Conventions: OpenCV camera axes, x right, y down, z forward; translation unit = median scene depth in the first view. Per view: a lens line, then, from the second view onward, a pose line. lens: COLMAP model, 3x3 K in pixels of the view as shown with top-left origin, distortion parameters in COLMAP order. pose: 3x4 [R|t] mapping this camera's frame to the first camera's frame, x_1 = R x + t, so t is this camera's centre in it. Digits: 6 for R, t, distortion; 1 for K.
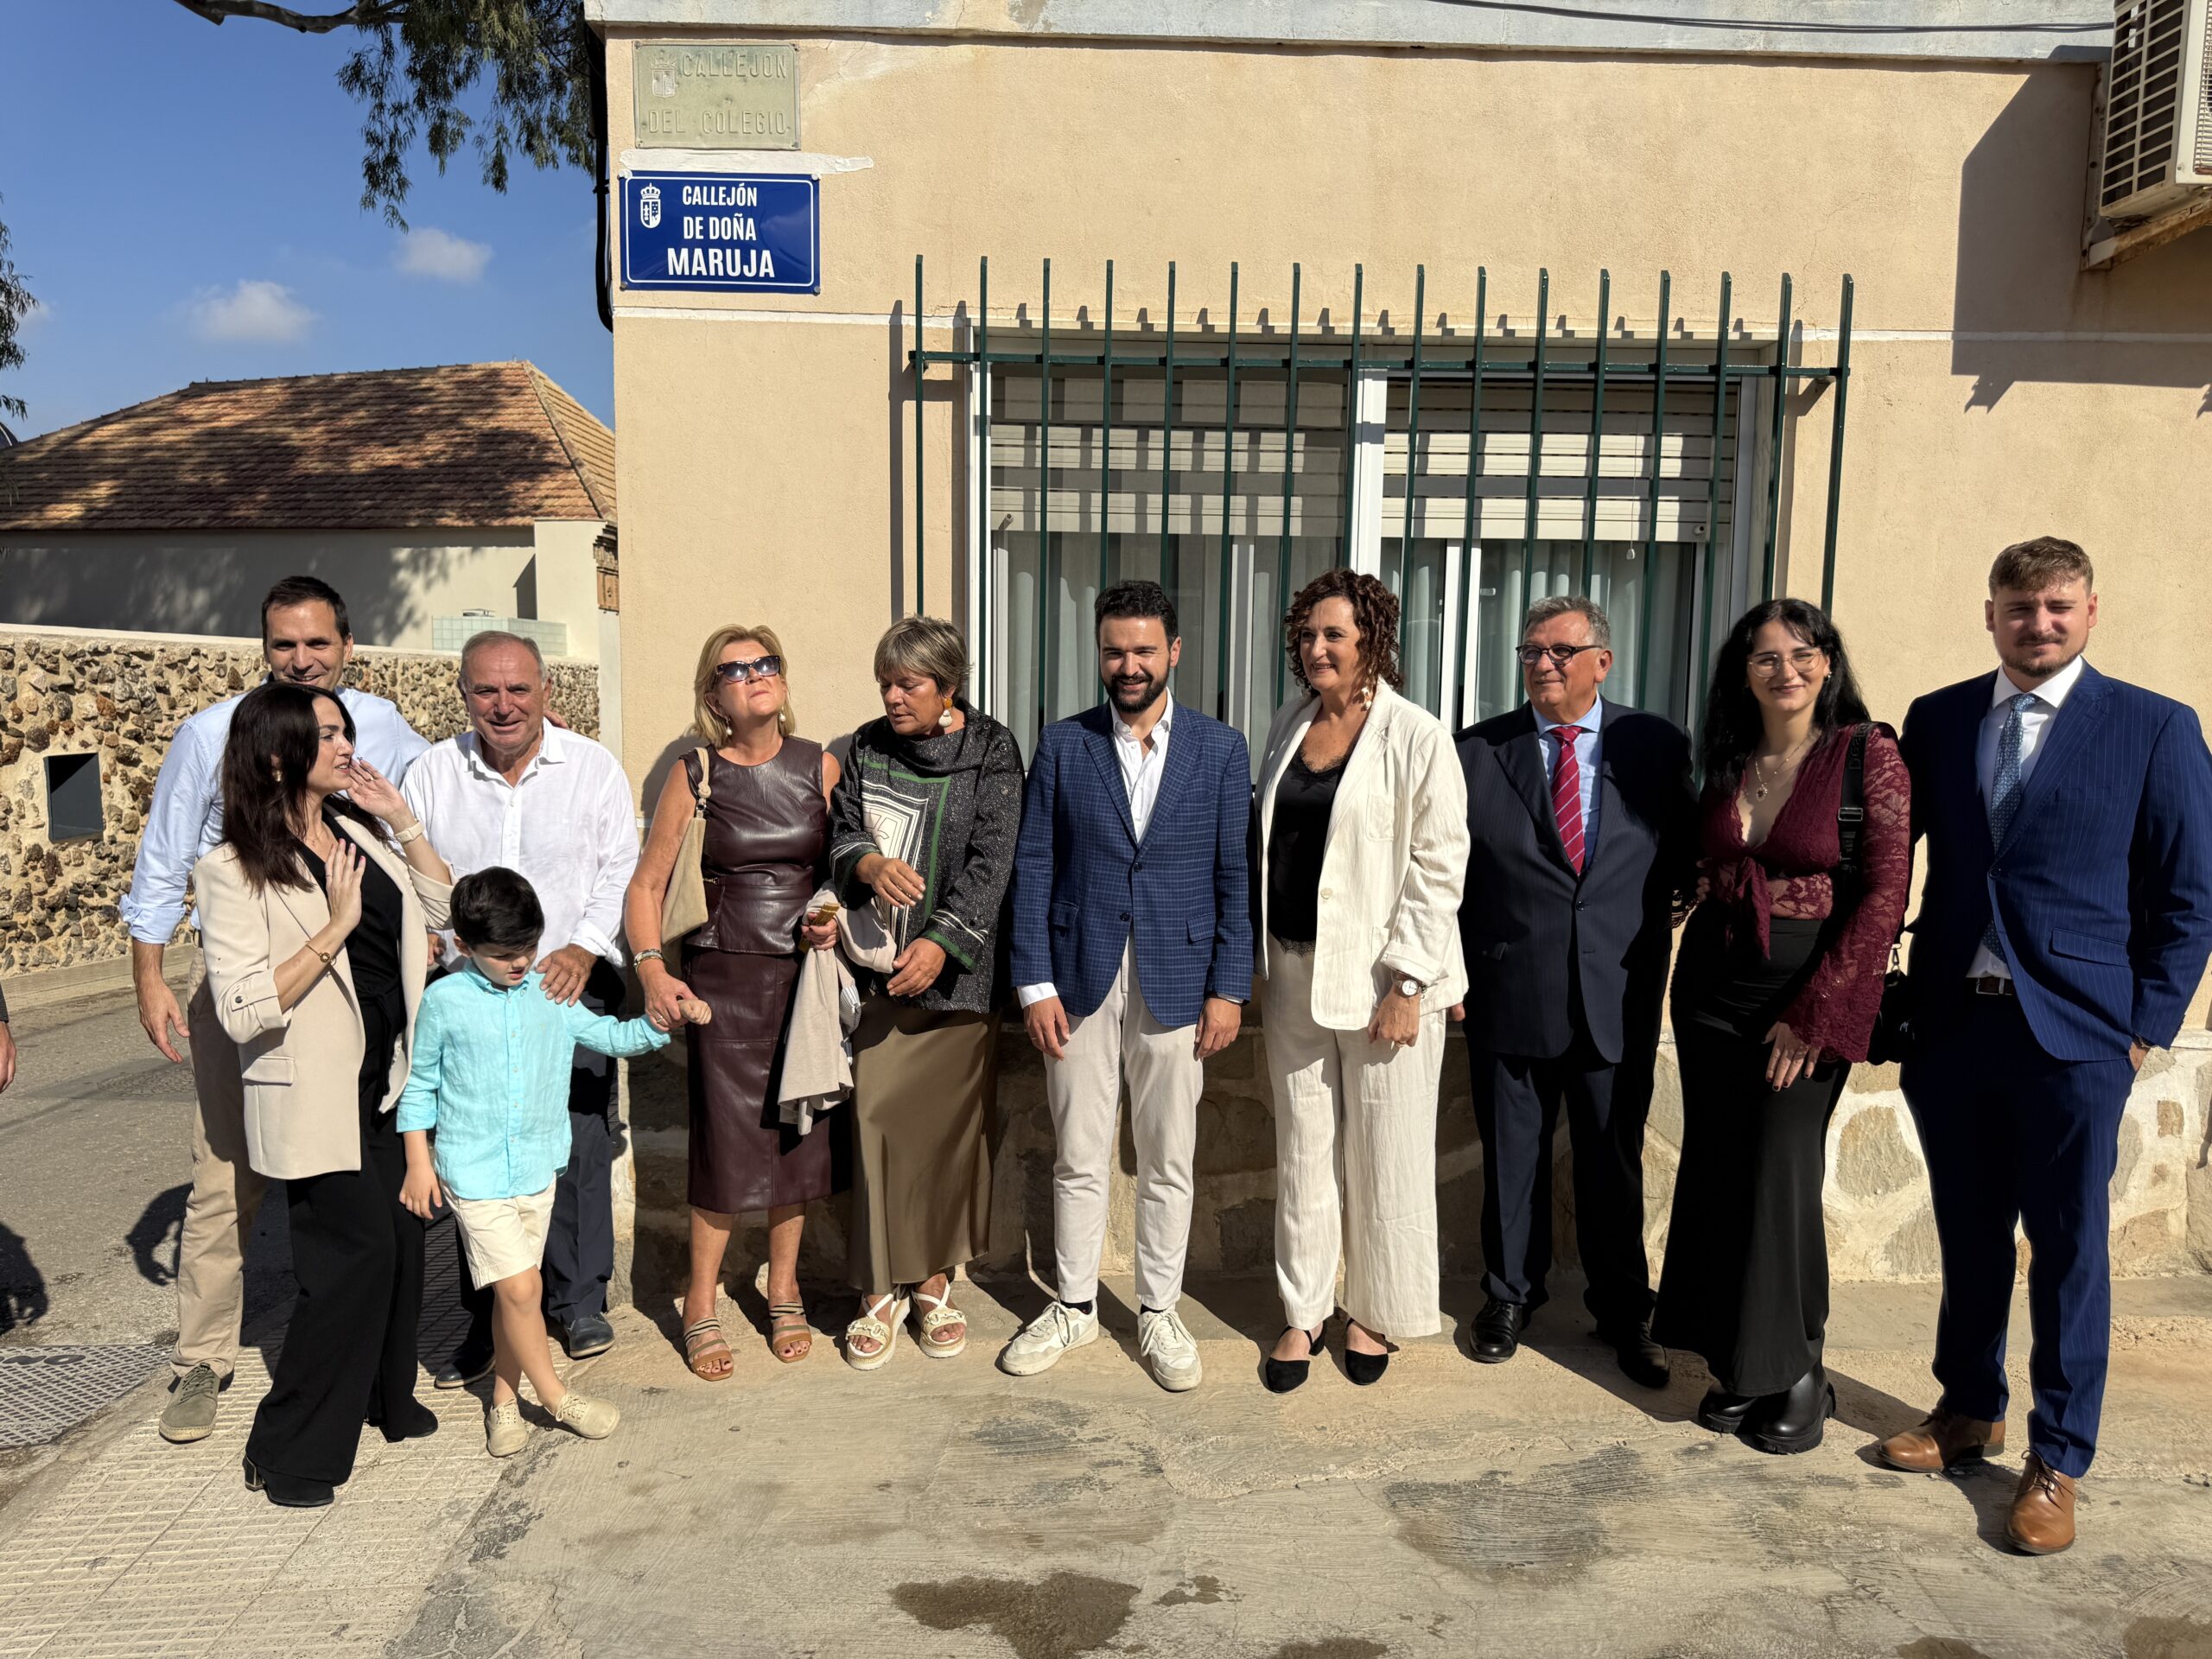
lens RADIAL K [[1571.8, 0, 1099.9], [0, 1571.8, 836.9], [0, 0, 1]] dist [0.019879, -0.018512]
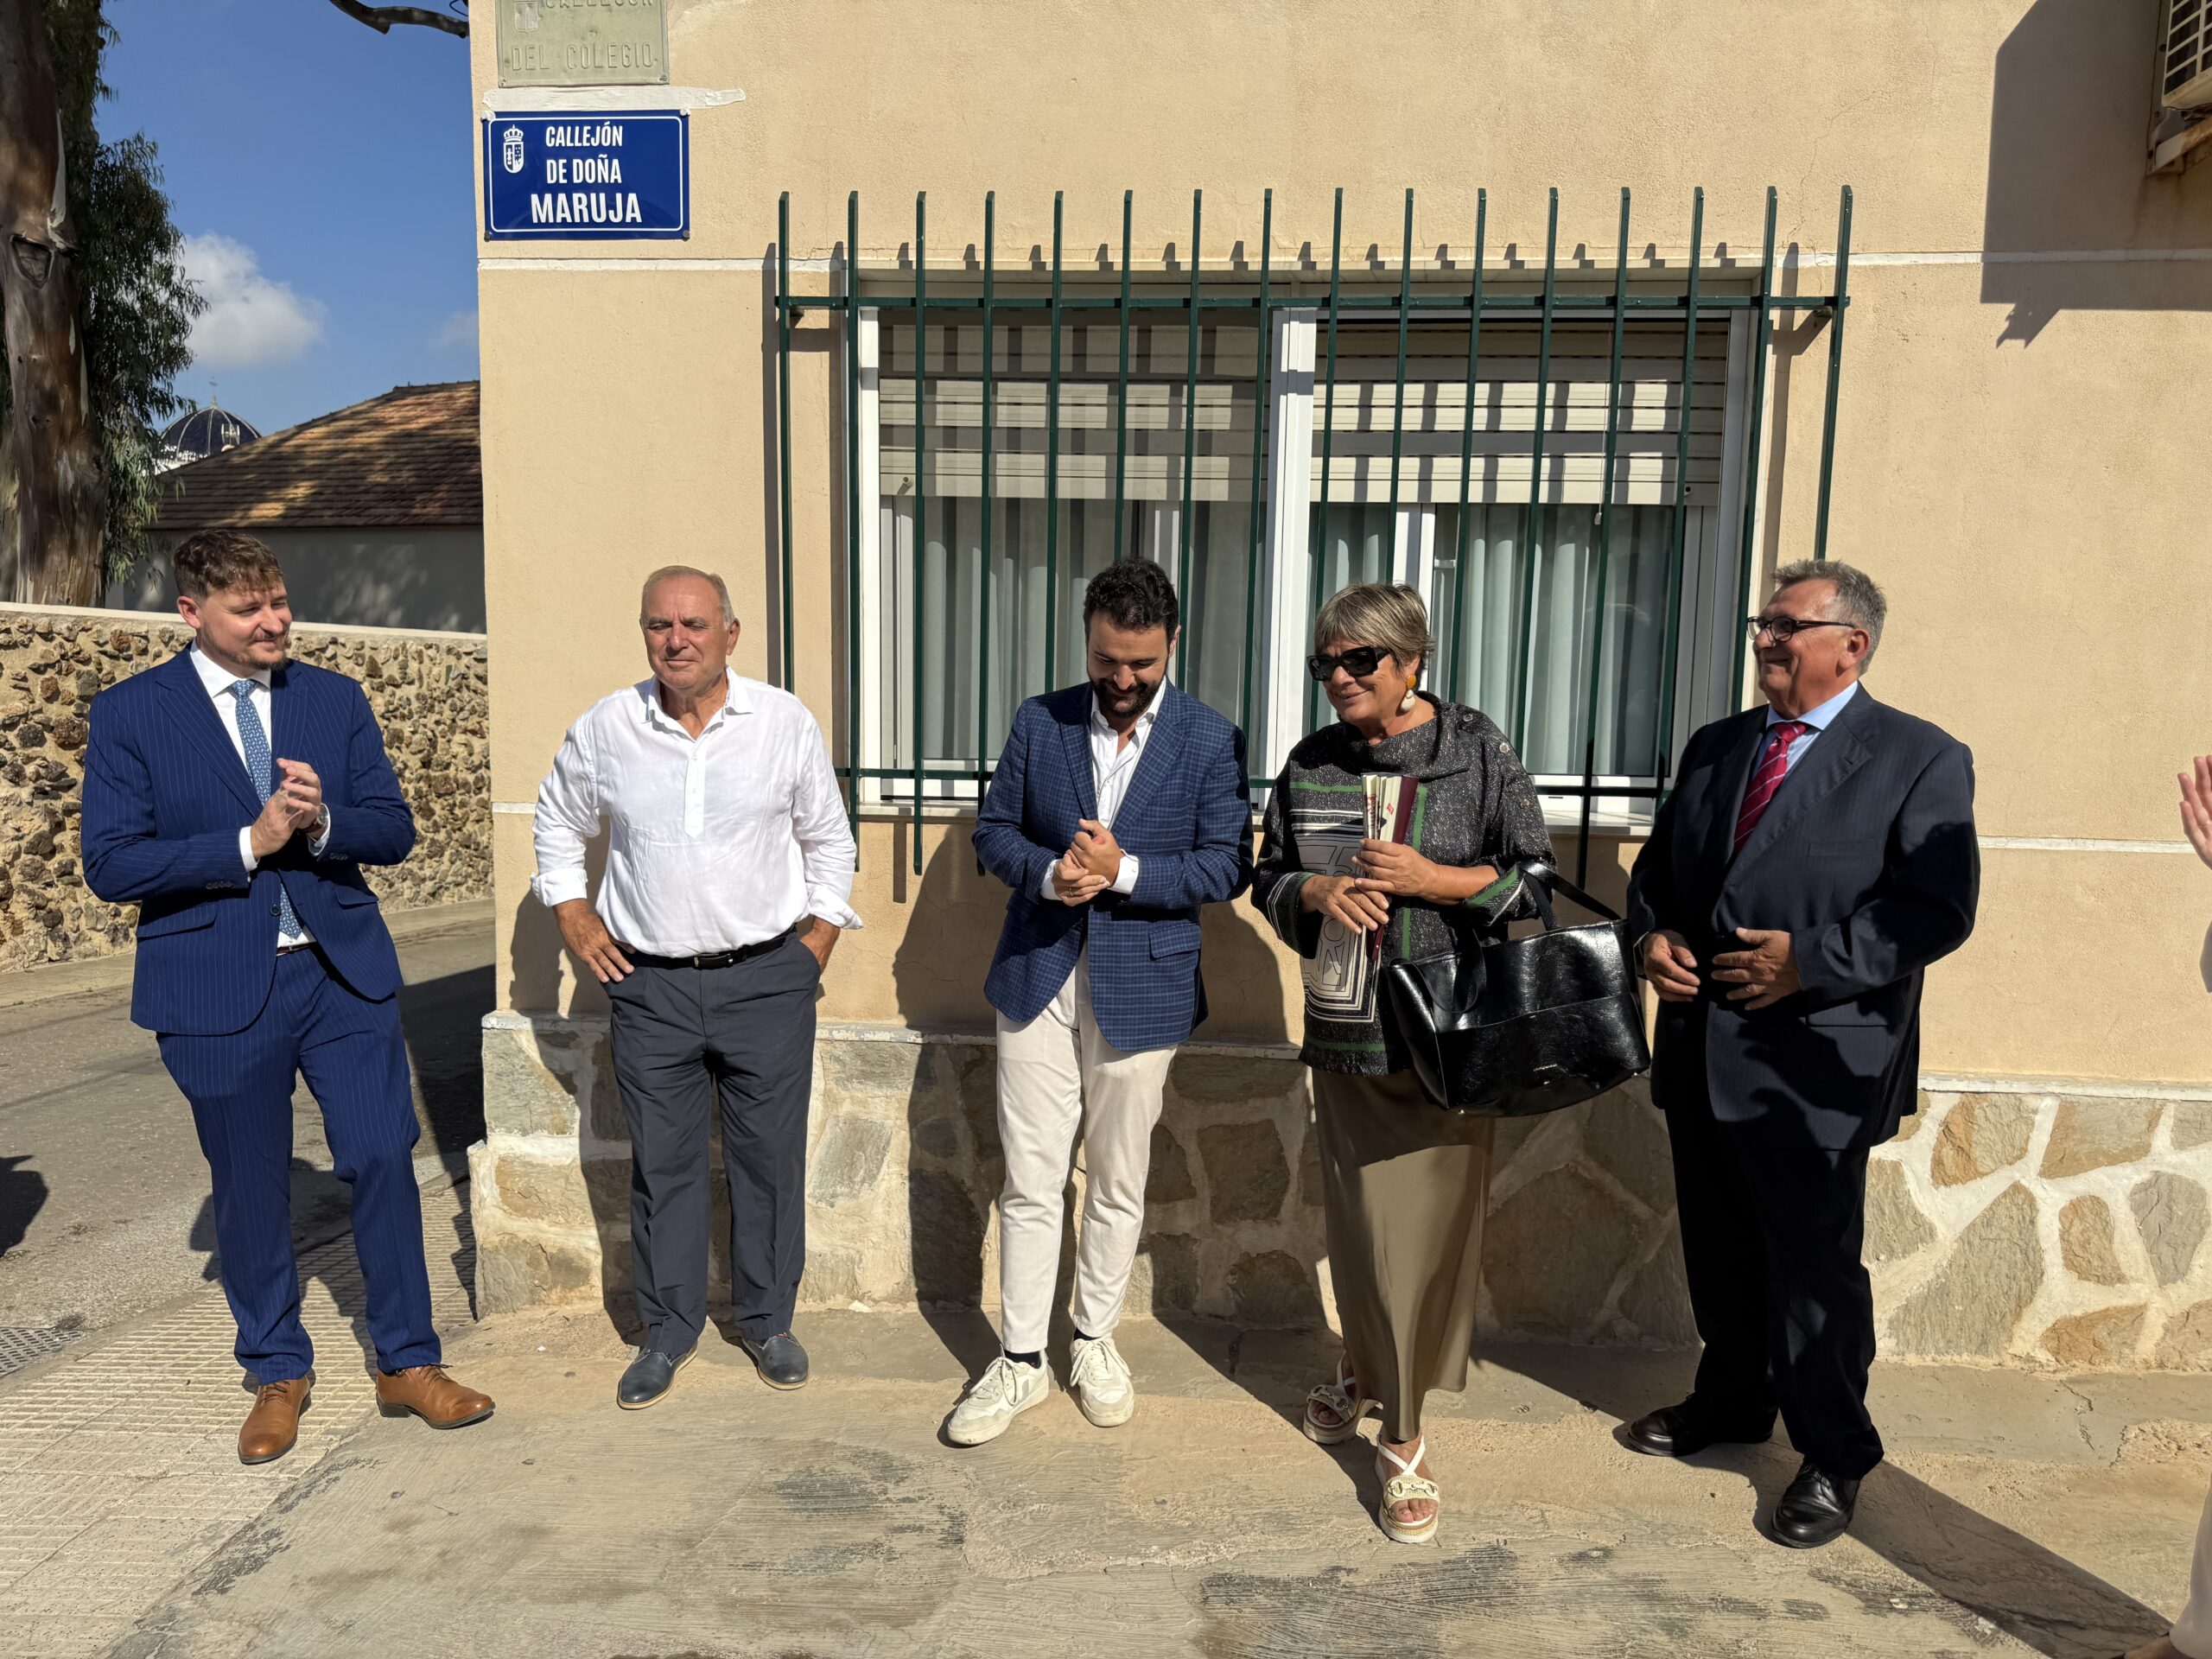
lens RADIAL K [[1571.8, 0, 1115.3], [0, 1571.8, 849.7], [0, 0, 1]] dist [0.019879, -0.018512]
pose [[0.993555, 0.018248, -0.111871, 0.181985], [-0.017224, 0.999801, 0.010113, 0.000270], [0.112033, -0.008121, 0.993671, 0.104966]]
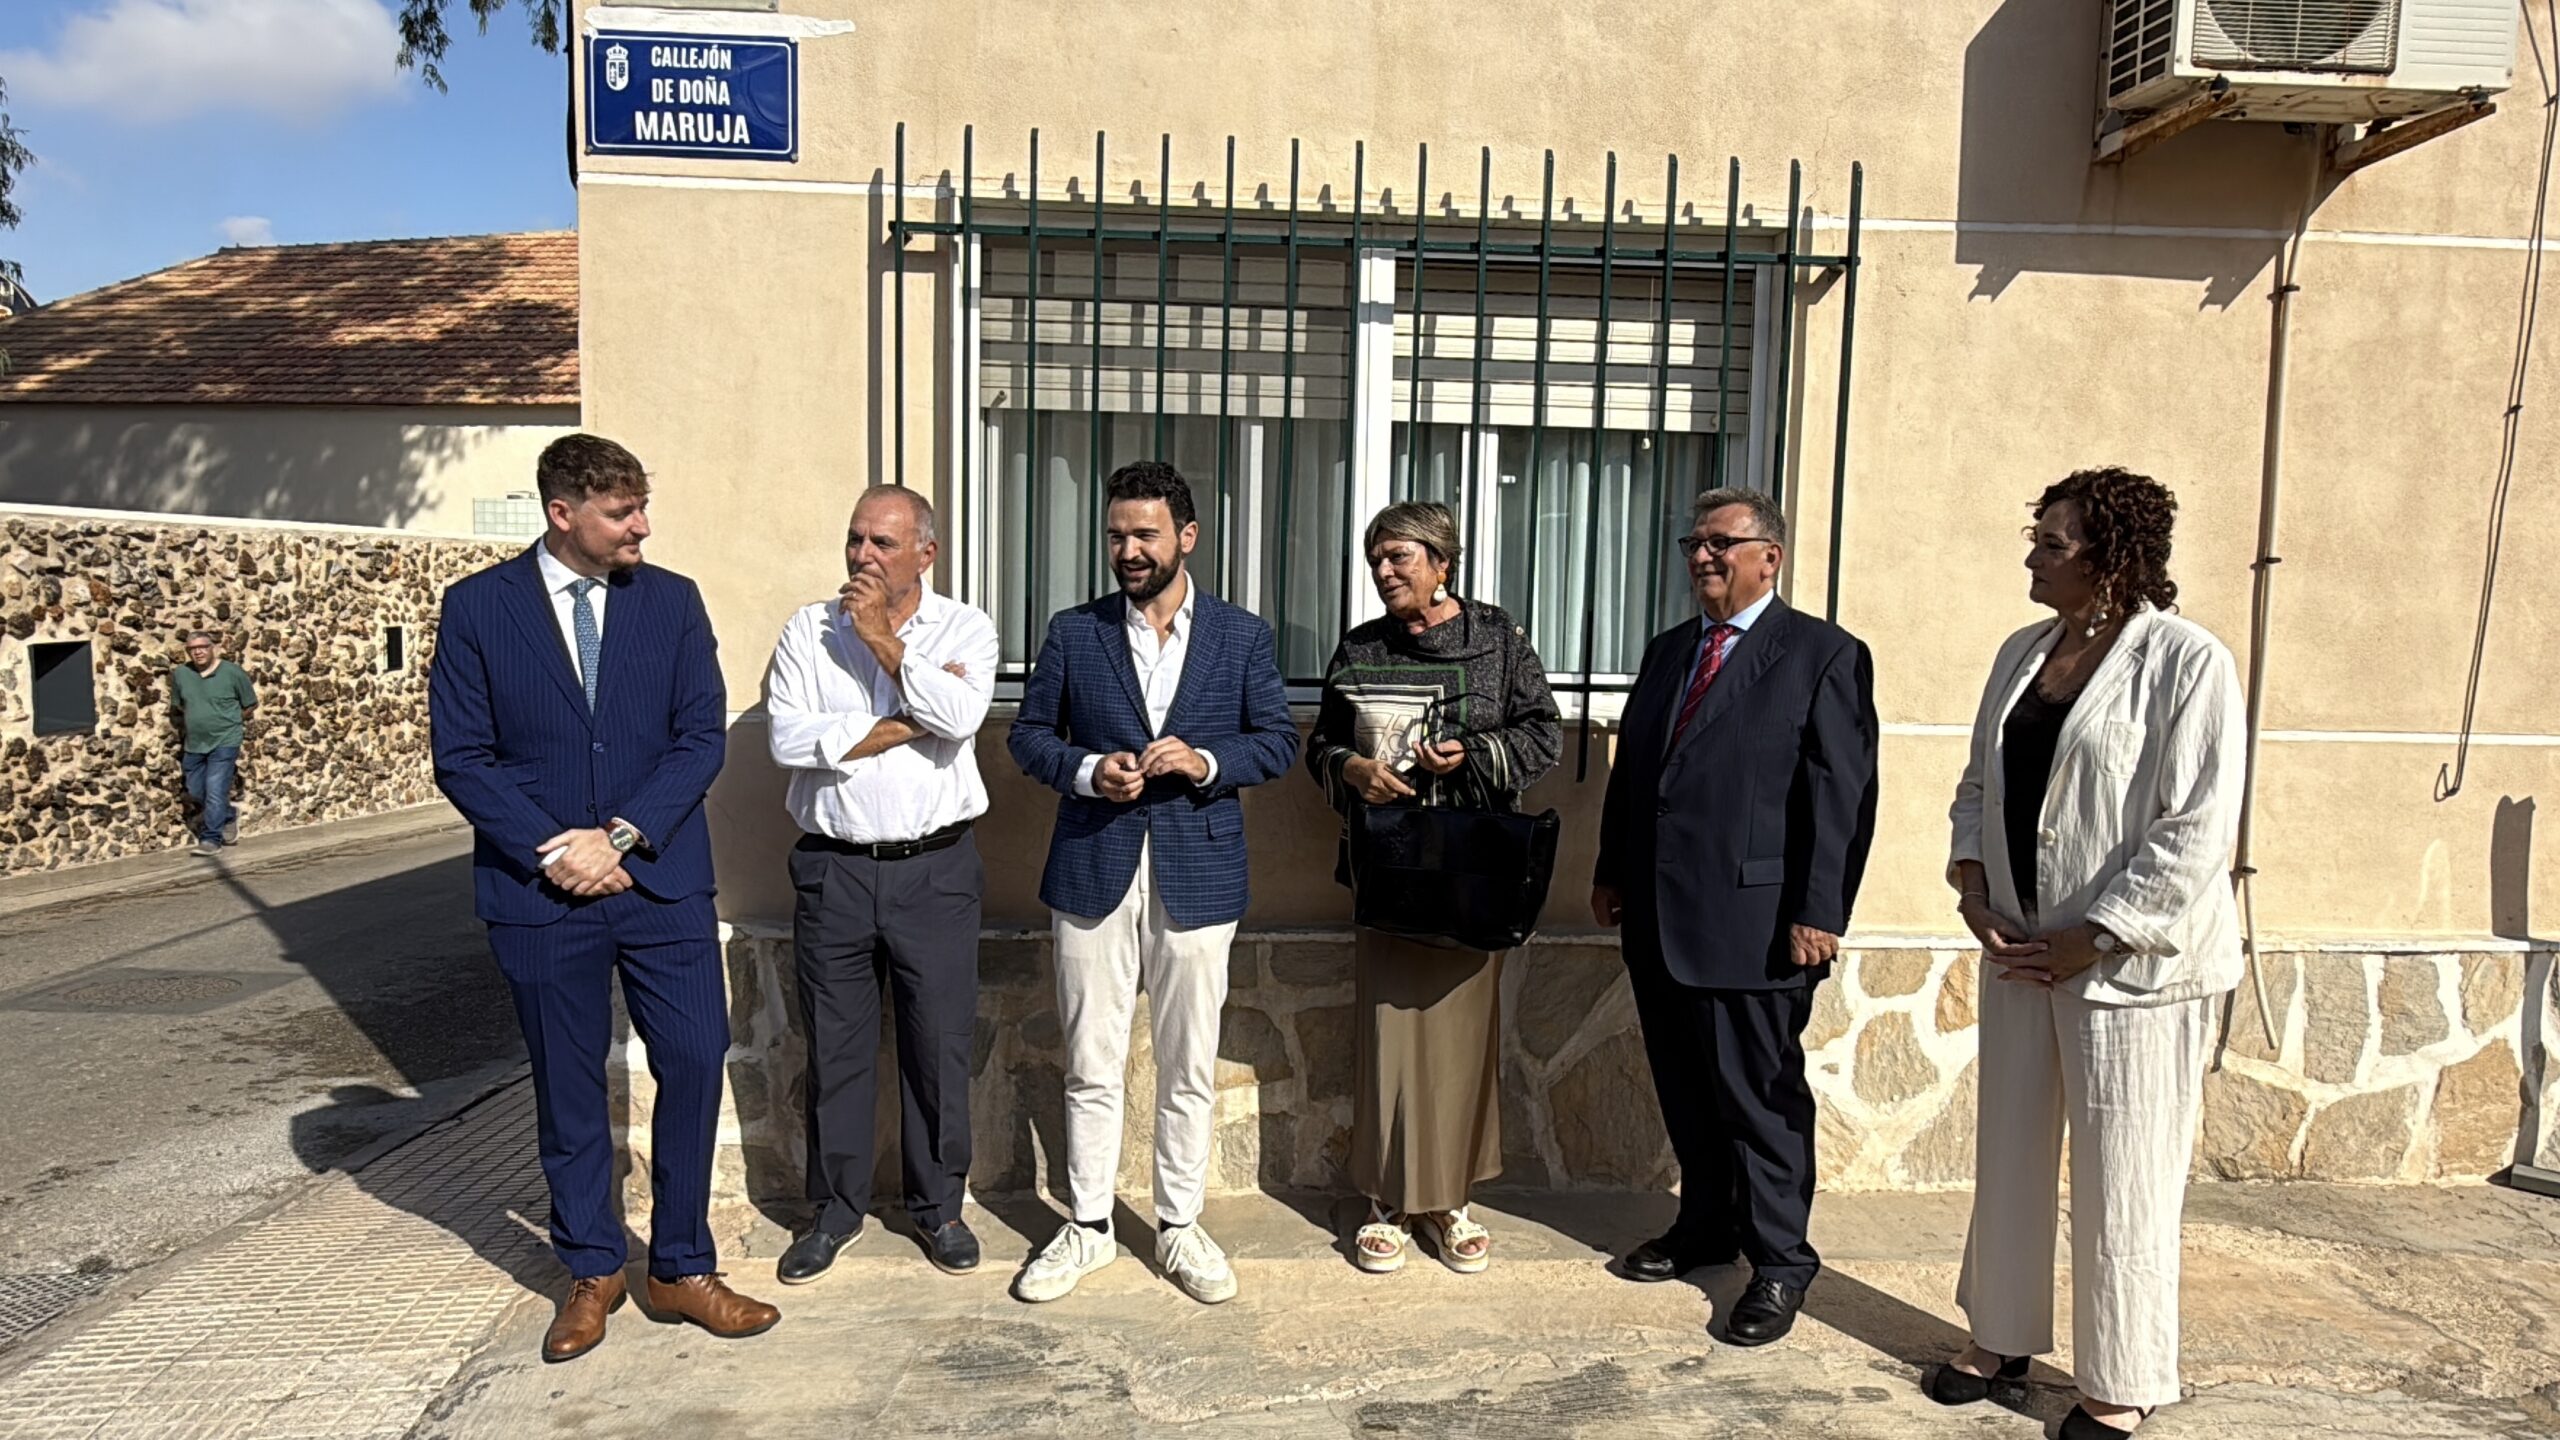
lens RADIAL K [[1645.8, 0, 1270.7], [0, 1645.8, 722.8], [0, 0, 1]] dist [0.000234, 0.004933]
pose [[0.999139, 0.004177, 0.041288, 0.068760], [-0.003837, 0.999958, -0.008305, 0.002203], [-0.041321, 0.008139, 0.999113, -0.004054]]
